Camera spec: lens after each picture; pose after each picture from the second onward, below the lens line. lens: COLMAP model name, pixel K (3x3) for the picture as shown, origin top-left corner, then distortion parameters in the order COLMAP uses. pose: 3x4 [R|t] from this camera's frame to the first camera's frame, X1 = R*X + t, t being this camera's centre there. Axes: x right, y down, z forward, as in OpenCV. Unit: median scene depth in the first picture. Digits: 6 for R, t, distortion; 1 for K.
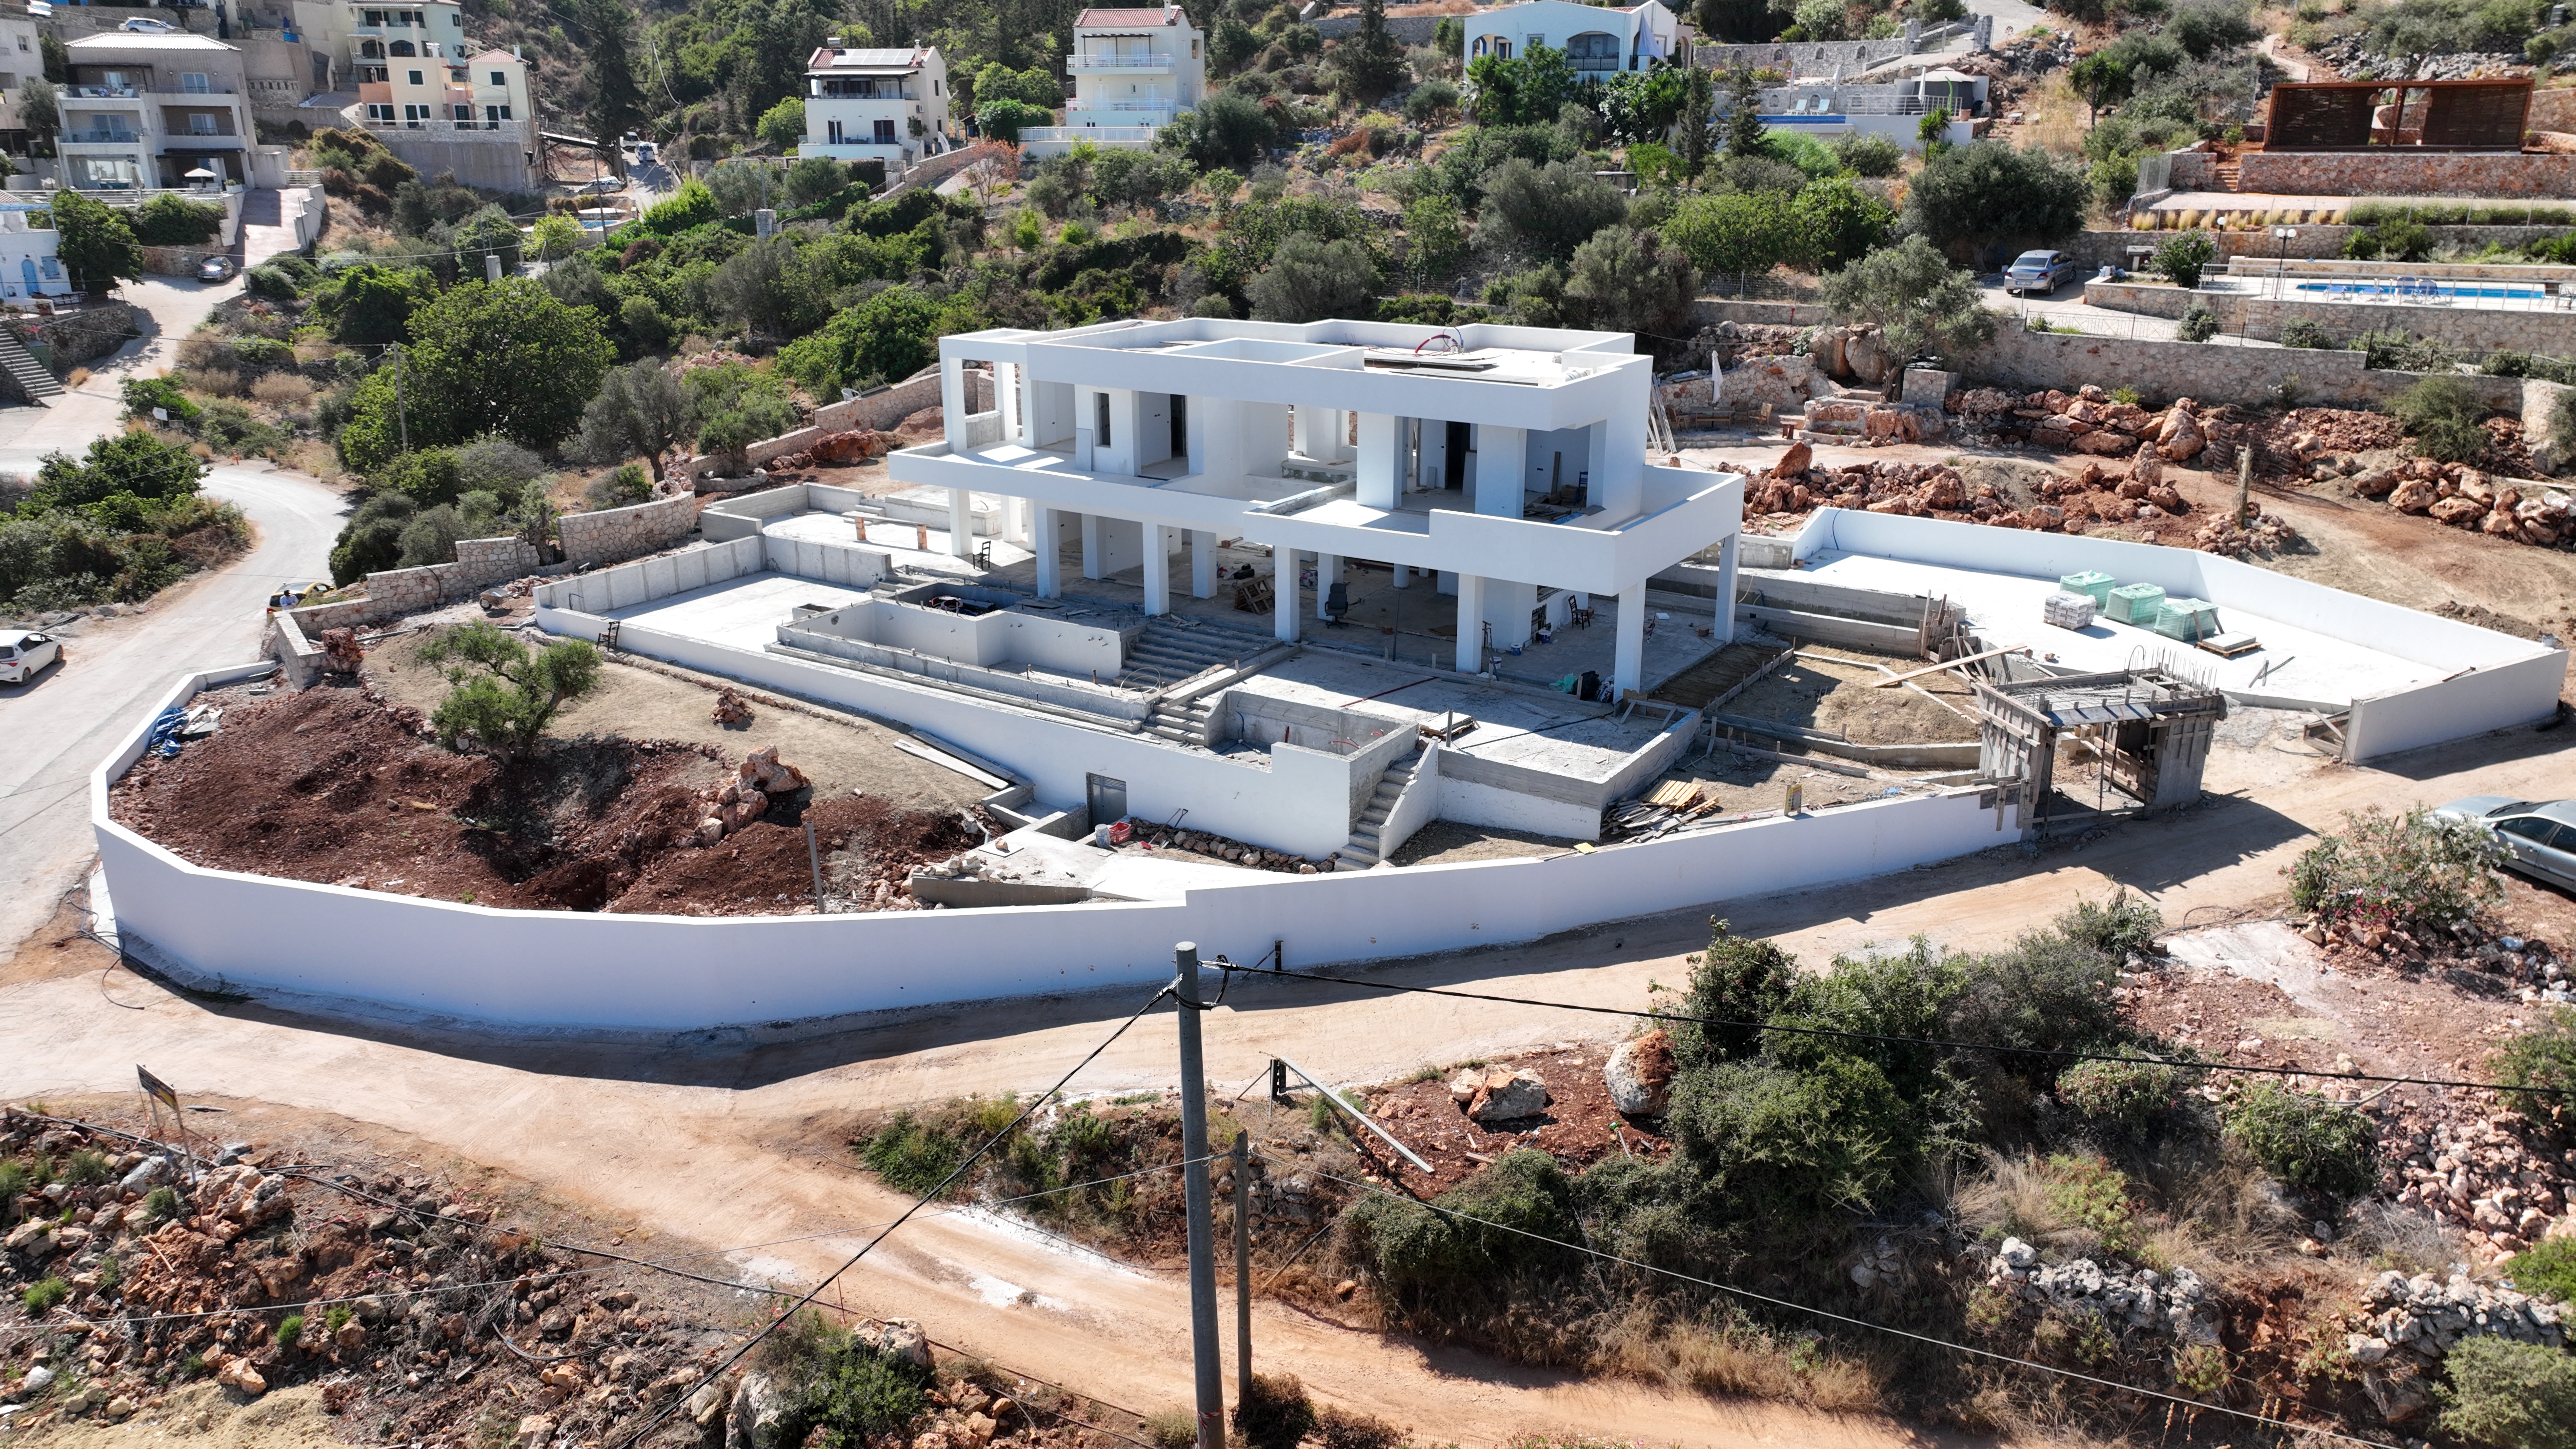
lens RADIAL K [[1791.7, 0, 1276.2], [0, 1791.7, 738.5], [0, 0, 1]] dist [-0.006032, 0.023886]
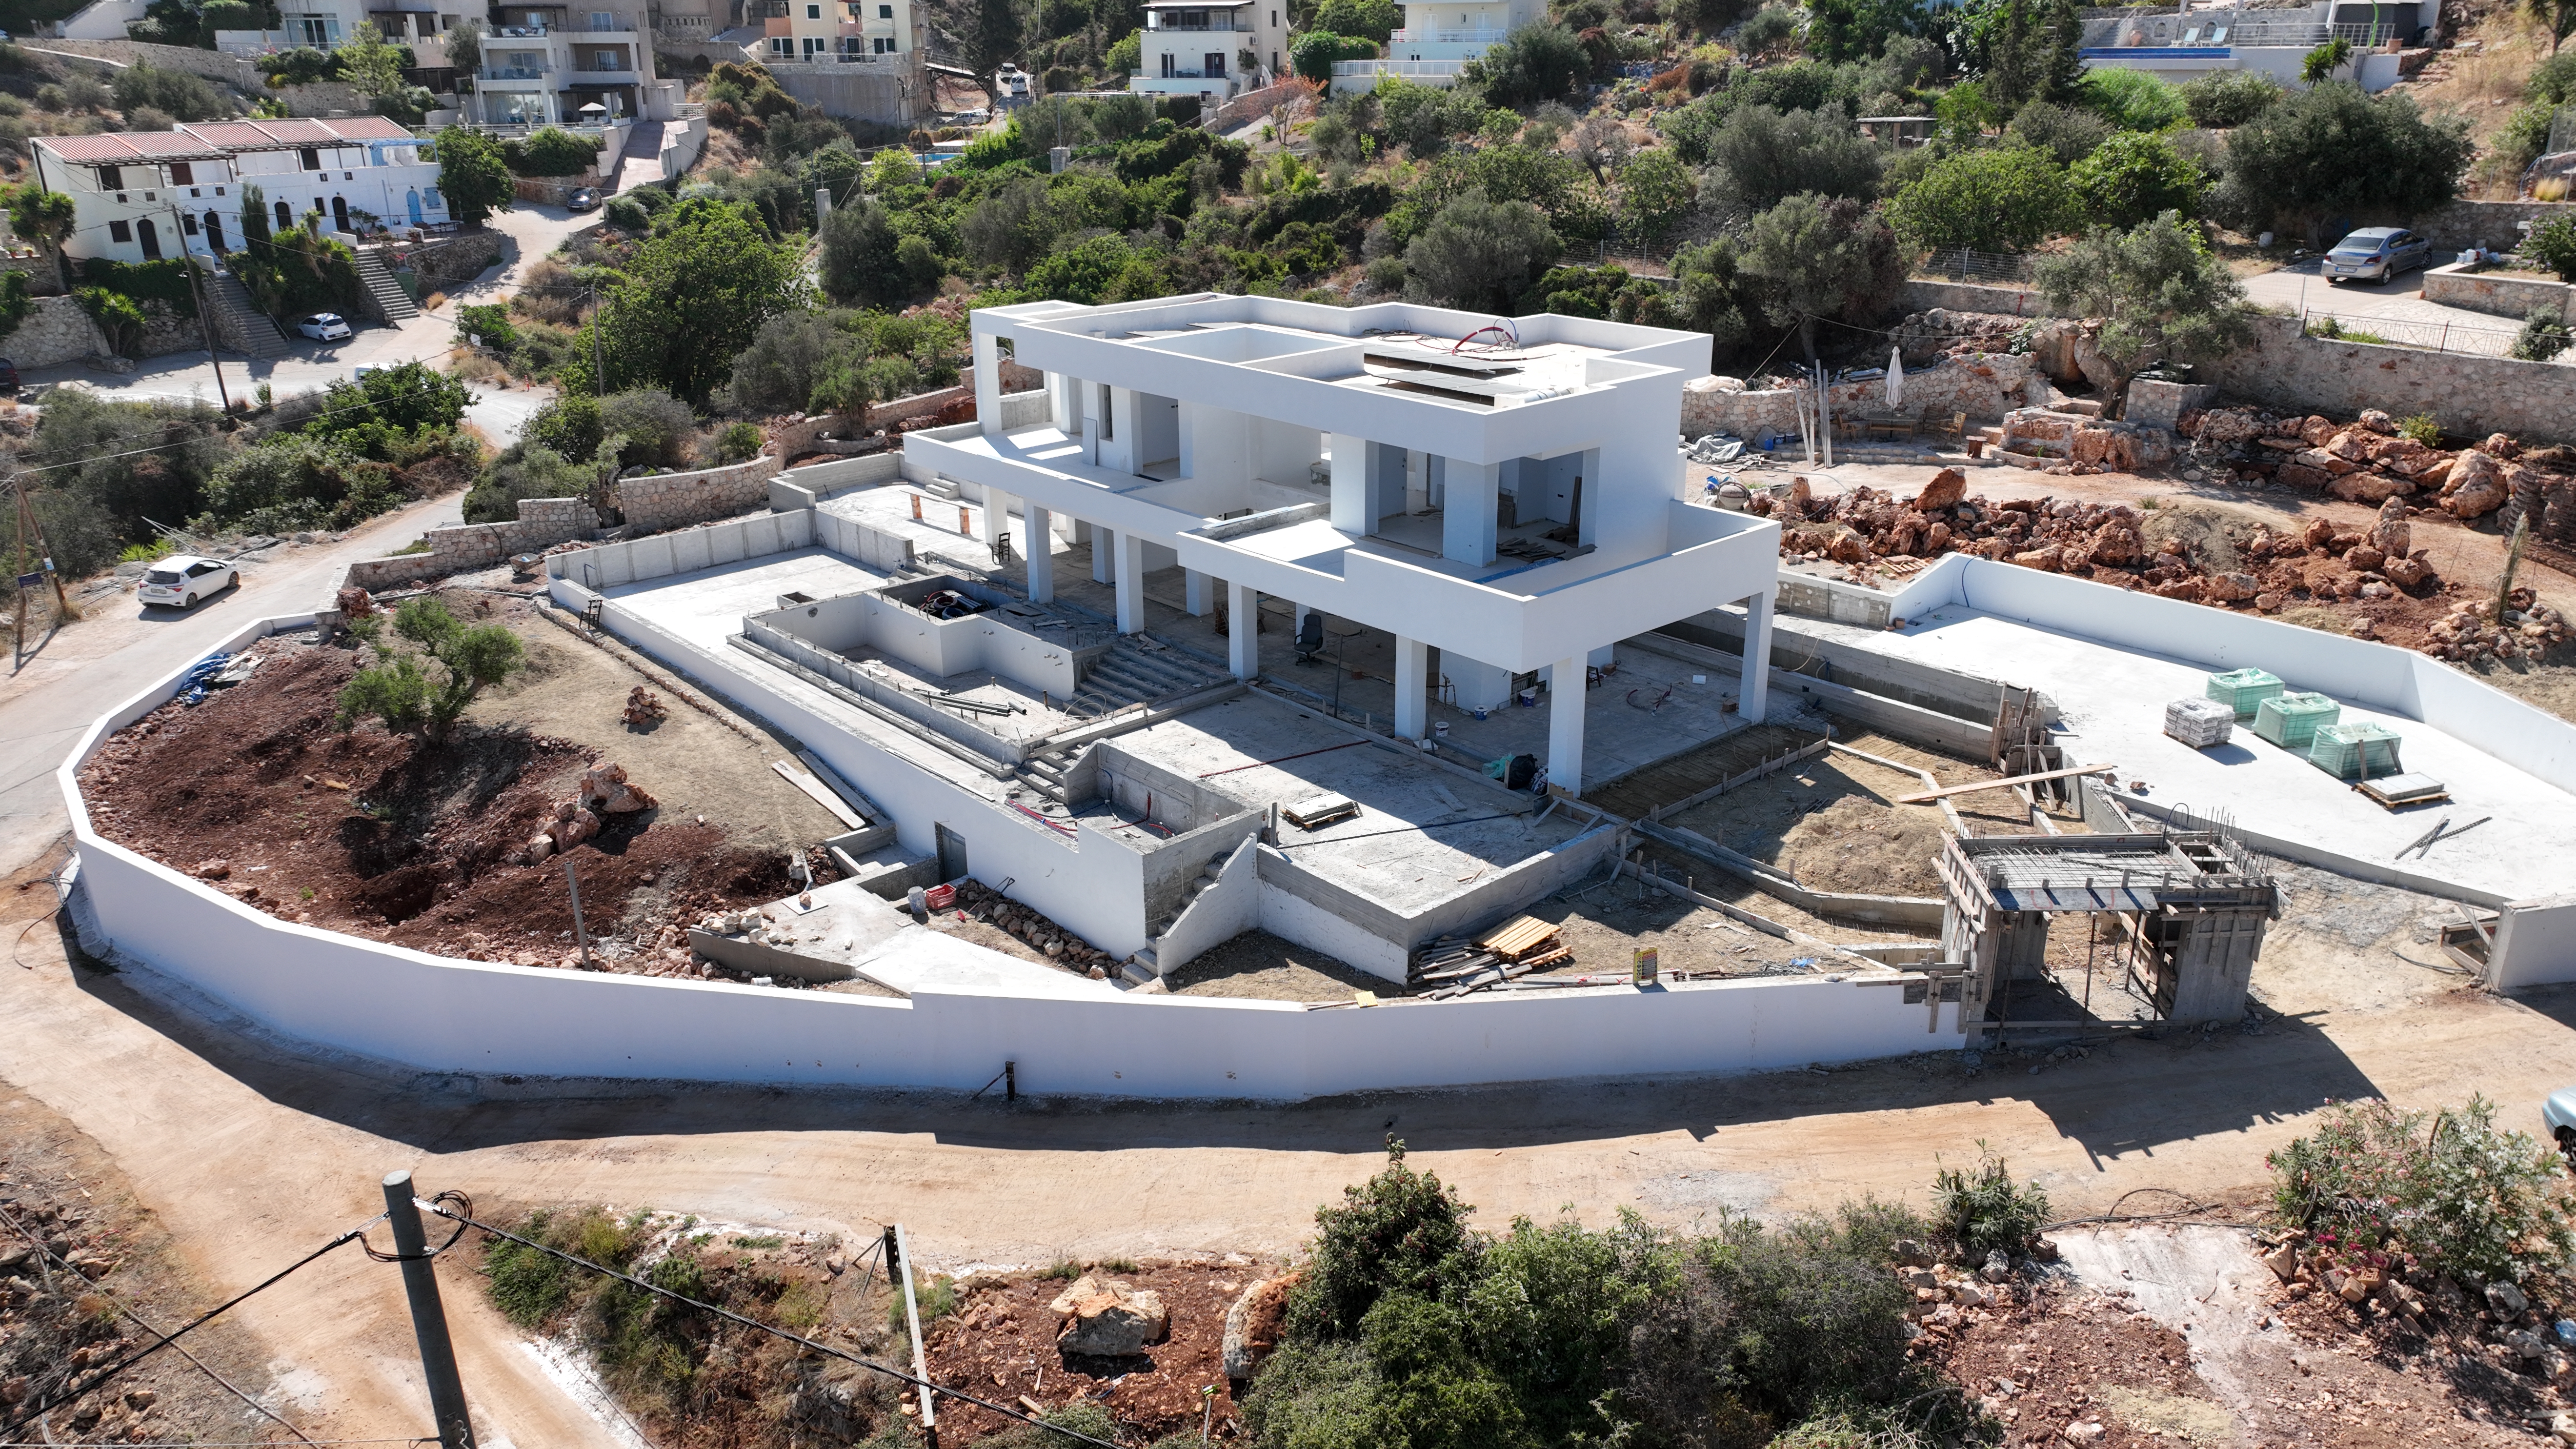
lens RADIAL K [[1791.7, 0, 1295.1], [0, 1791.7, 720.9], [0, 0, 1]] dist [-0.006032, 0.023886]
pose [[0.967785, 0.084613, -0.237135, 0.236676], [-0.077098, 0.996188, 0.040807, -0.069848], [0.239684, -0.021209, 0.970619, 0.148992]]
